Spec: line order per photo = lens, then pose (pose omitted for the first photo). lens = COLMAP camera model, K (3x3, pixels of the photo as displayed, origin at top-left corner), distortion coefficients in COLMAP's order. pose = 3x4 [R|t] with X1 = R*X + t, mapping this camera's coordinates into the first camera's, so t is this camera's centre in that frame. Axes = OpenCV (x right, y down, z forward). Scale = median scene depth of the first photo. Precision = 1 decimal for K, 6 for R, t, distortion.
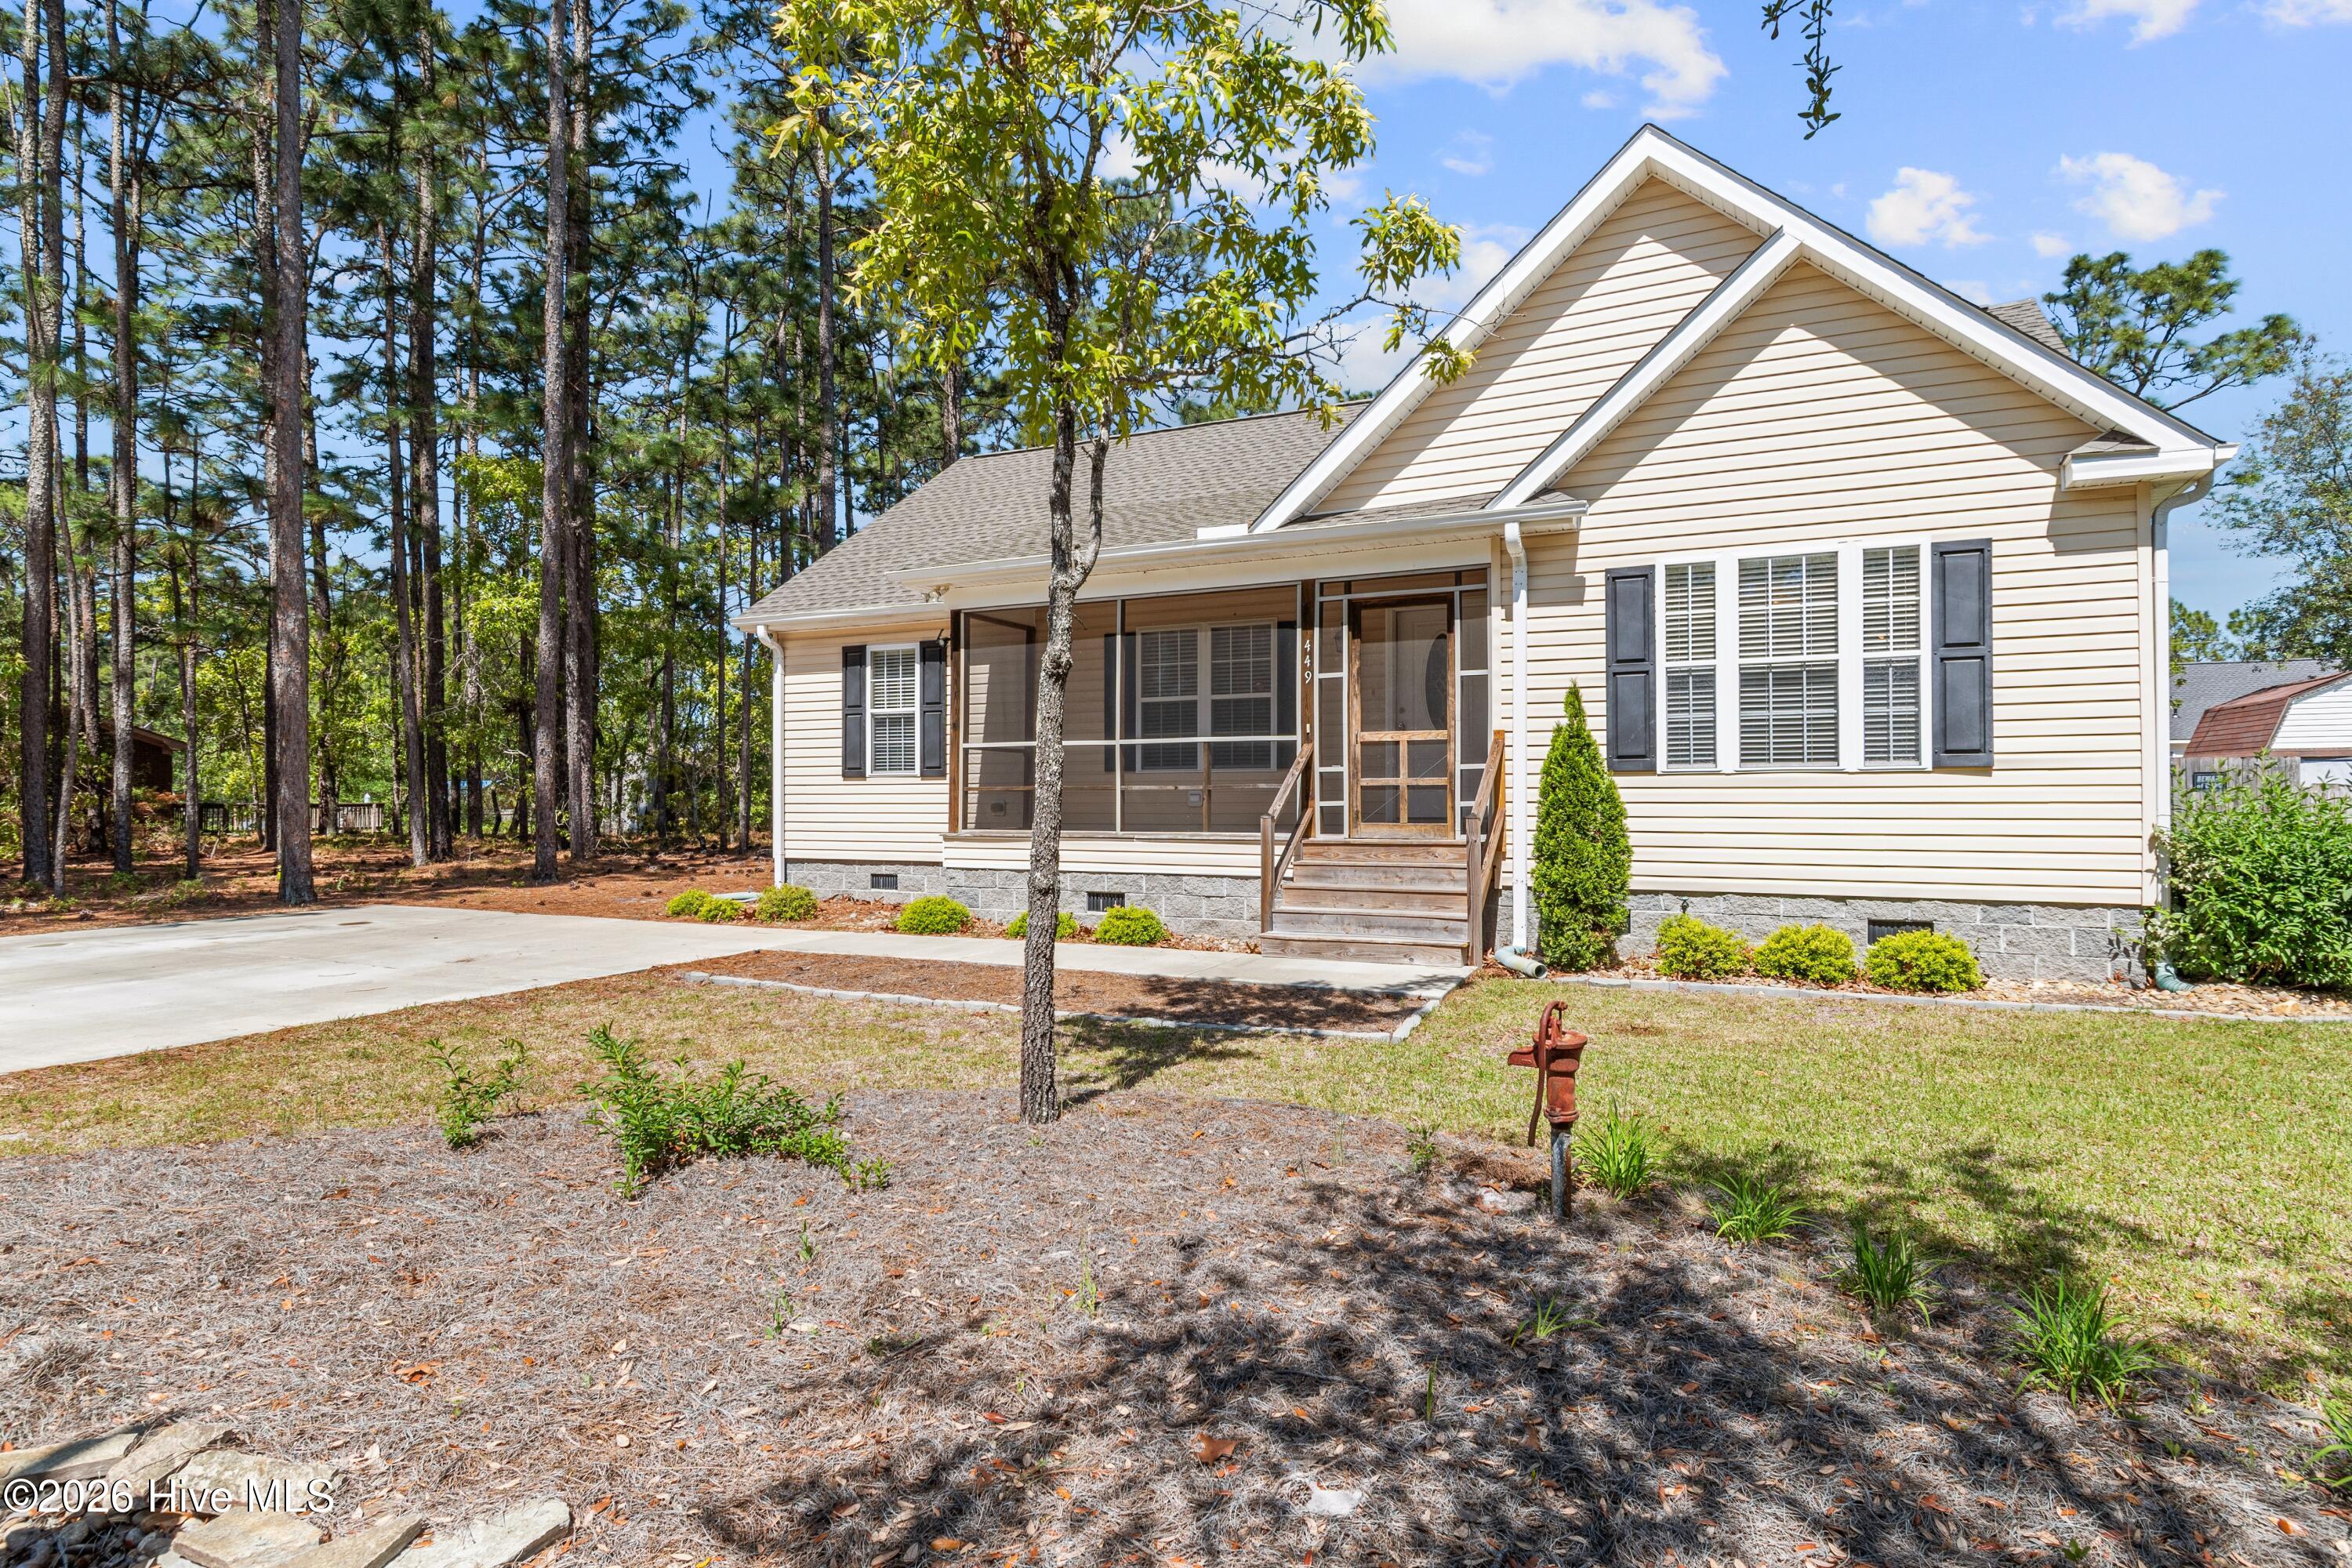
lens RADIAL K [[1347.3, 0, 1122.5], [0, 1347.3, 785.5], [0, 0, 1]] dist [0.002536, 0.000956]
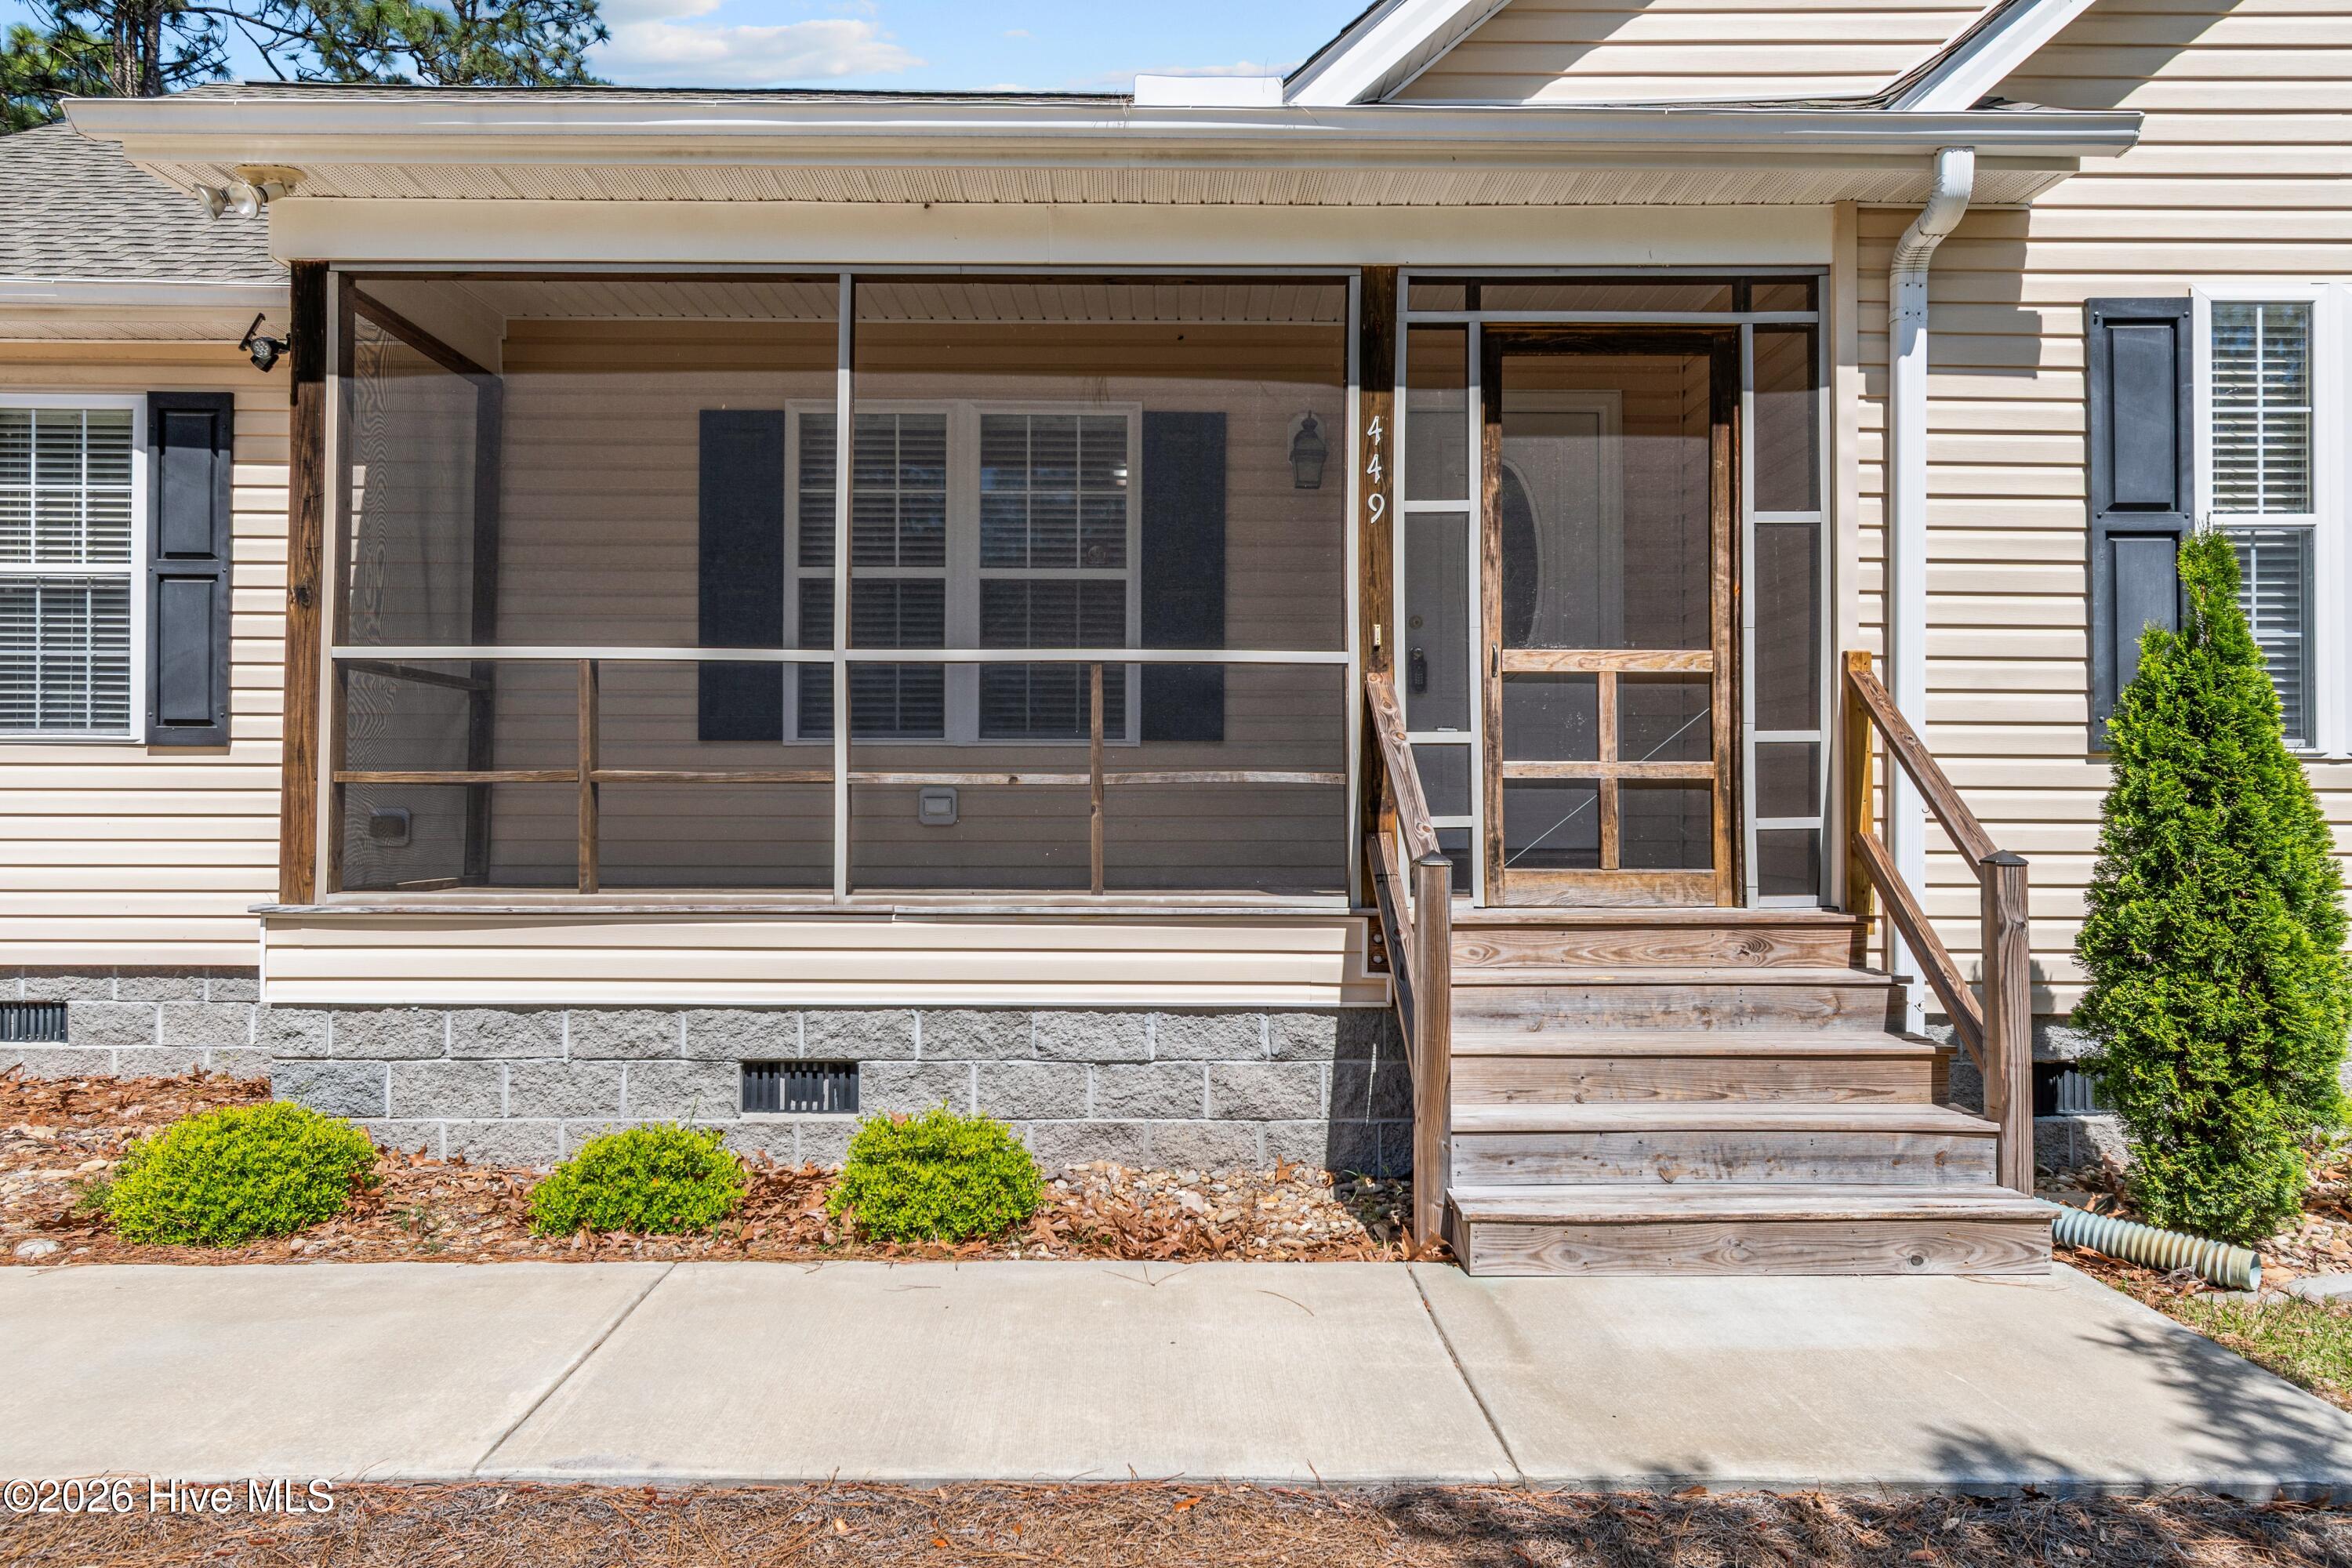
lens RADIAL K [[1520.2, 0, 1176.0], [0, 1520.2, 784.0], [0, 0, 1]] dist [0.004334, 0.000186]
pose [[0.877263, 0.011289, 0.479877, -0.141062], [-0.009702, 0.999936, -0.005788, 0.005767], [-0.479912, 0.000422, 0.877317, 0.670927]]
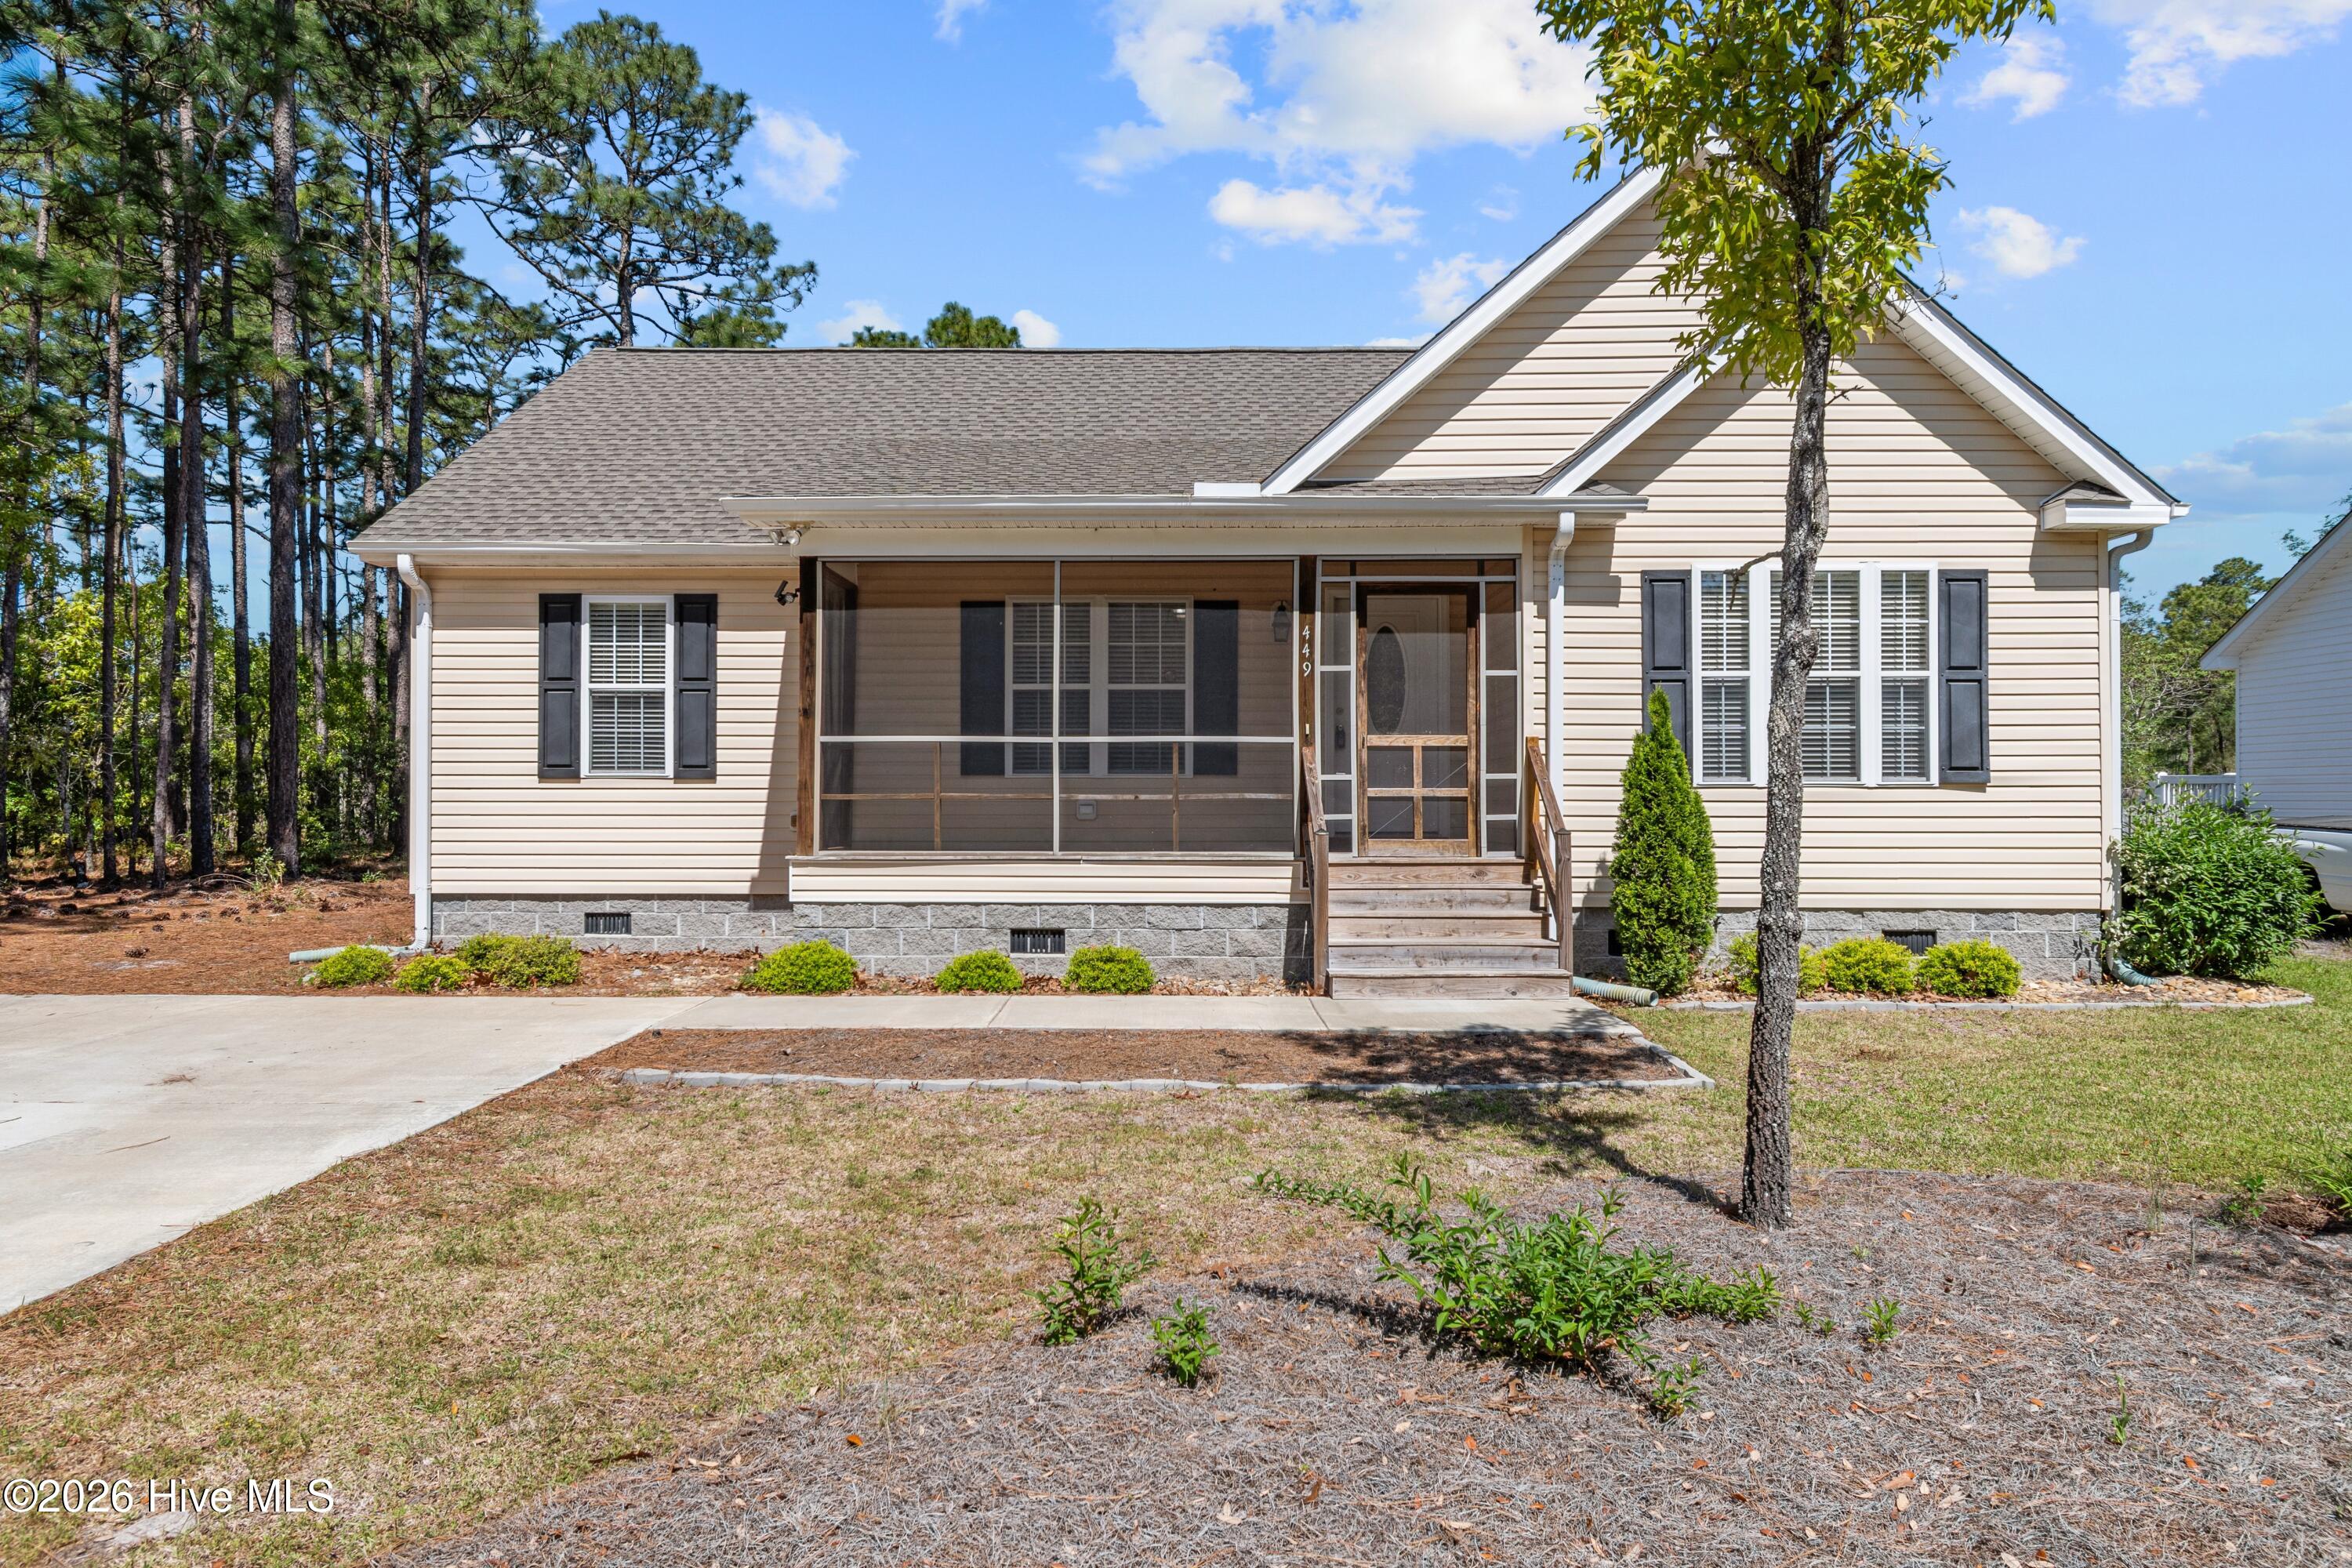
lens RADIAL K [[1520.2, 0, 1176.0], [0, 1520.2, 784.0], [0, 0, 1]] dist [0.004334, 0.000186]
pose [[0.885743, 0.009964, 0.464068, -0.408498], [-0.007882, 0.999948, -0.006426, -0.000573], [-0.464108, 0.002034, 0.885776, 0.195580]]
